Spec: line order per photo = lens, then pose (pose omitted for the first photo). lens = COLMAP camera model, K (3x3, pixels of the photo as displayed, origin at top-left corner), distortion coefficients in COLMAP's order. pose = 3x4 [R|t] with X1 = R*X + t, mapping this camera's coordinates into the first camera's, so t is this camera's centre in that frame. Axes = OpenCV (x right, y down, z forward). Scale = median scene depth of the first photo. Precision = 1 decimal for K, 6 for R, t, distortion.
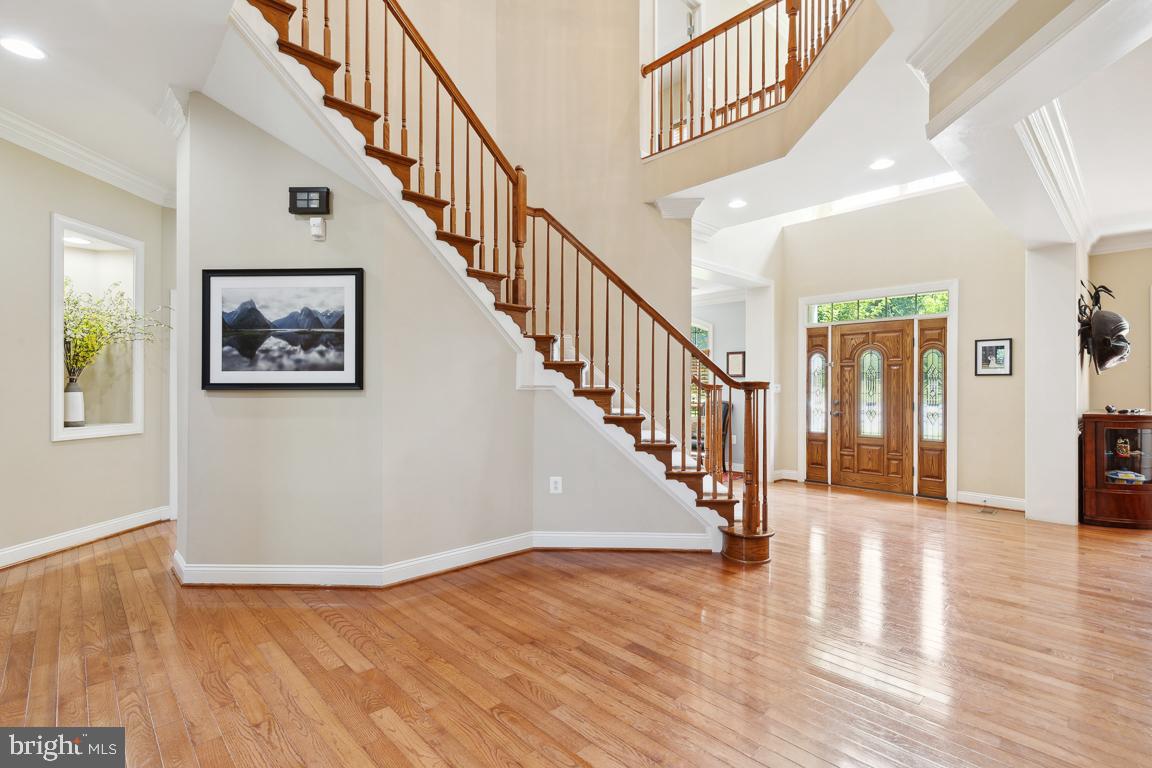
lens RADIAL K [[540.2, 0, 572.9], [0, 540.2, 385.2], [0, 0, 1]] dist [0.012701, -0.000173]
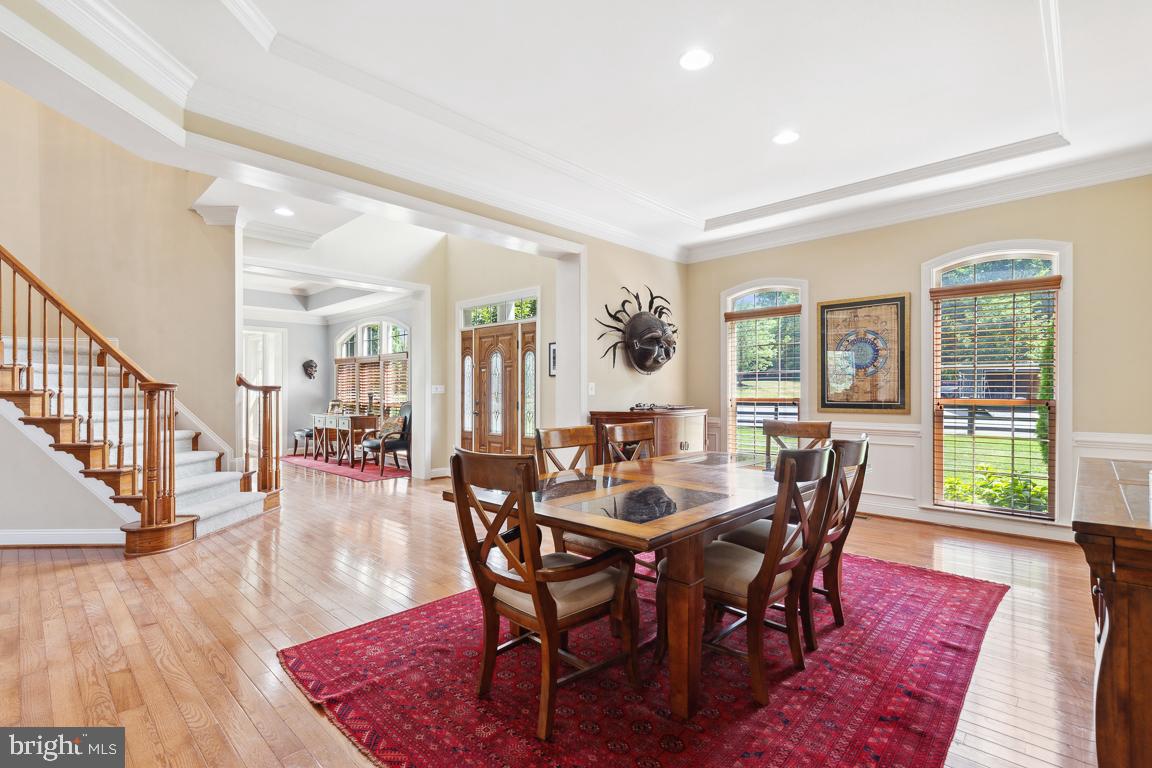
lens RADIAL K [[540.2, 0, 580.3], [0, 540.2, 389.4], [0, 0, 1]] dist [0.012701, -0.000173]
pose [[0.998880, -0.005481, 0.047007, 1.057157], [0.005268, 0.999975, 0.004657, 0.005007], [-0.047031, -0.004404, 0.998884, -0.088059]]
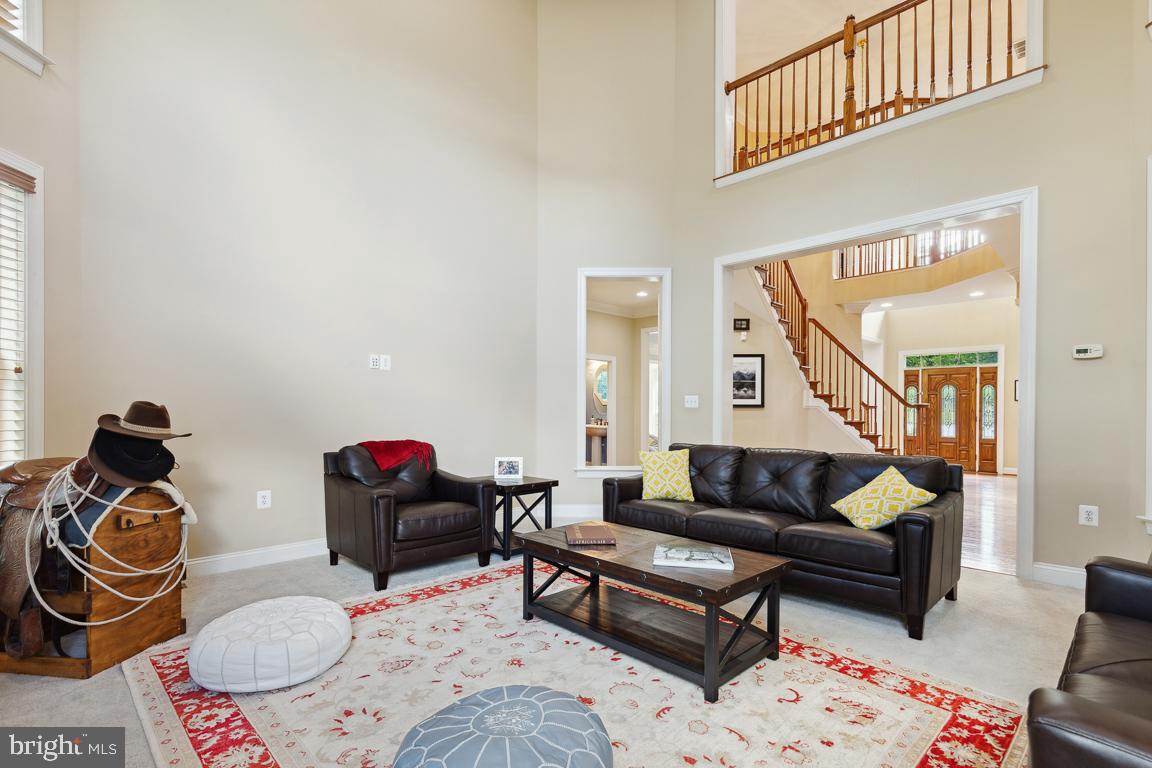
lens RADIAL K [[540.2, 0, 572.2], [0, 540.2, 409.8], [0, 0, 1]] dist [0.012701, -0.000173]
pose [[0.999895, 0.000978, 0.014450, -0.985305], [-0.001051, 0.999987, 0.005059, 0.006111], [-0.014445, -0.005074, 0.999883, -1.014358]]
